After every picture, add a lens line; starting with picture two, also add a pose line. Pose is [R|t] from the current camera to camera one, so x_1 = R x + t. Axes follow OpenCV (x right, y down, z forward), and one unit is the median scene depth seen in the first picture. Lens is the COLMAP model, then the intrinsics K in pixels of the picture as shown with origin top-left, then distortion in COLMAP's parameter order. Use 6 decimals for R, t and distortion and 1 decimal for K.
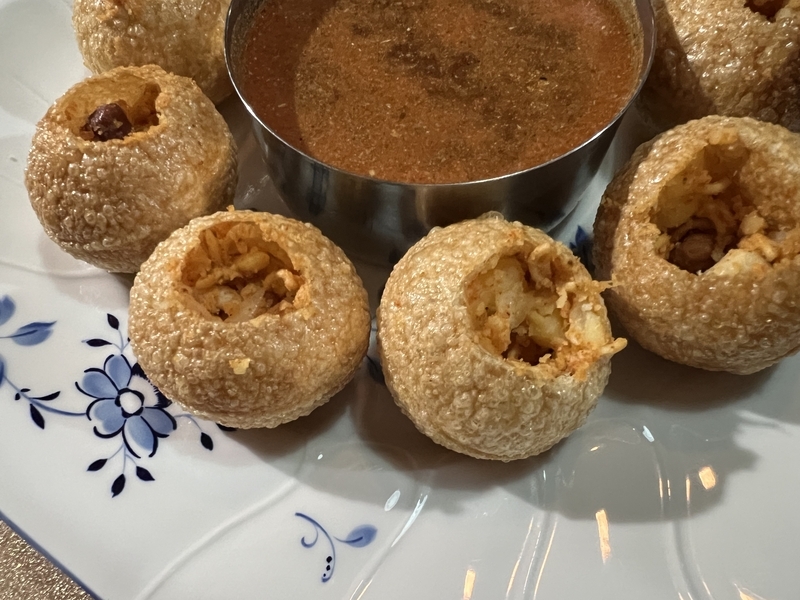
lens RADIAL K [[611.1, 0, 366.5], [0, 611.1, 369.0], [0, 0, 1]] dist [-0.007108, -0.001962]
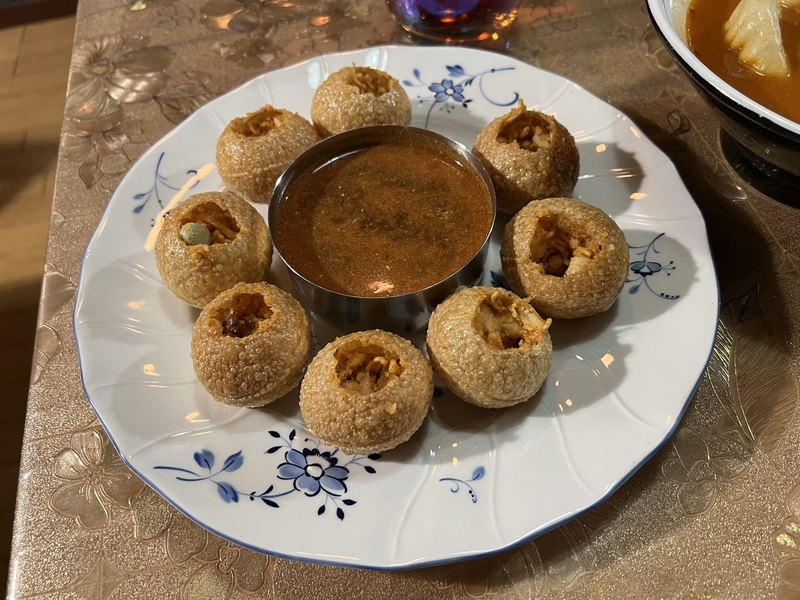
lens RADIAL K [[621.0, 0, 400.0], [0, 621.0, 300.0], [0, 0, 1]] dist [0.074142, -0.004170]
pose [[0.886246, -0.385684, 0.256546, -0.464053], [0.429716, 0.891333, -0.144465, -0.014957], [-0.172950, 0.238273, 0.955675, -0.804590]]
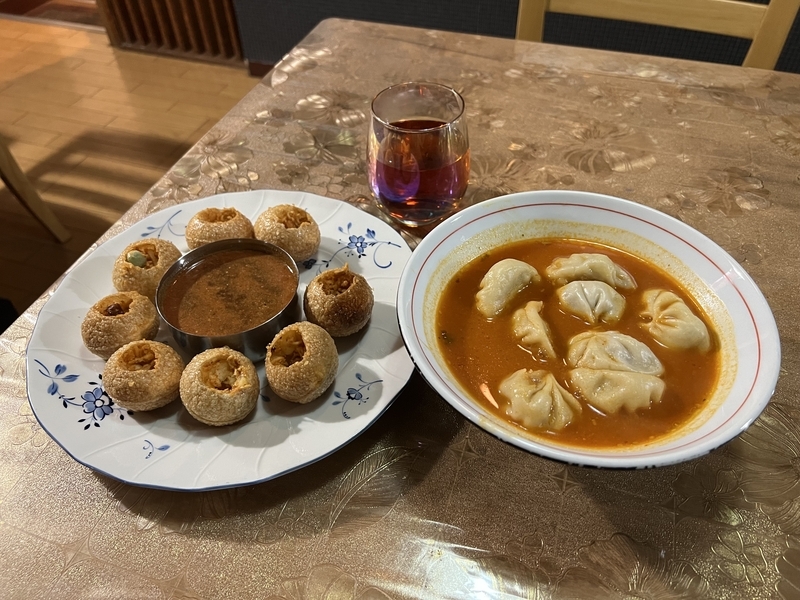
lens RADIAL K [[616.5, 0, 410.7], [0, 616.5, 305.1], [0, 0, 1]] dist [0.003164, -0.011763]
pose [[0.997755, 0.066742, -0.005590, 1.098315], [-0.064538, 0.935776, -0.346640, 0.555920], [-0.017904, 0.346222, 0.937982, -1.965805]]
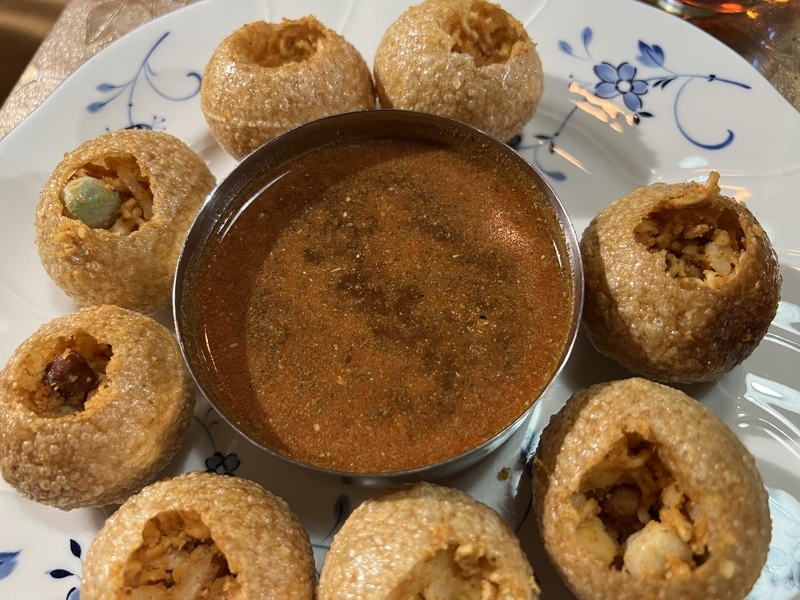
lens RADIAL K [[630.0, 0, 400.0], [0, 630.0, 300.0], [0, 0, 1]] dist [0.027446, -0.077249]
pose [[0.999783, -0.017881, 0.010707, 0.148026], [0.018117, 0.999587, -0.022322, -0.527149], [-0.010304, 0.022511, 0.999694, -0.089648]]
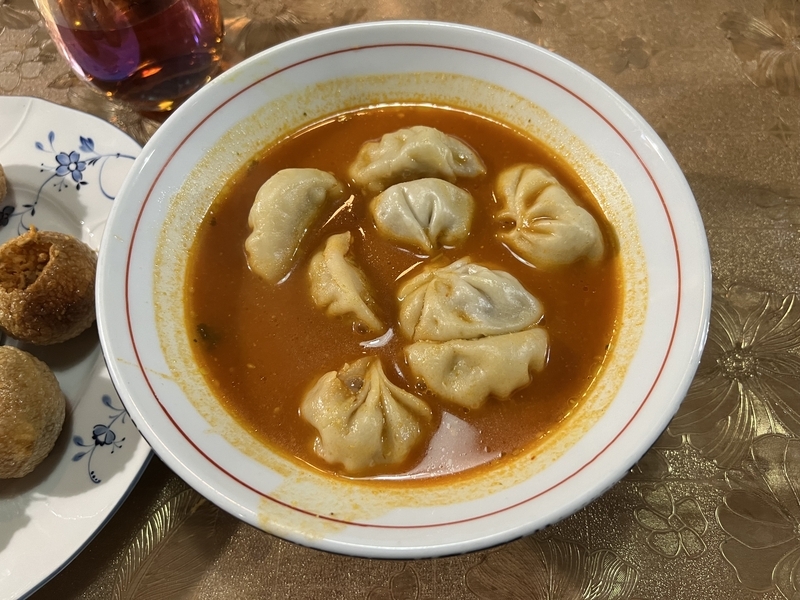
lens RADIAL K [[616.1, 0, 400.0], [0, 616.1, 300.0], [0, 0, 1]] dist [0.002606, -0.009343]
pose [[0.975421, -0.187955, 0.115011, 1.614799], [0.192825, 0.980688, -0.032698, -0.239608], [-0.106644, 0.054071, 0.992826, -1.058914]]
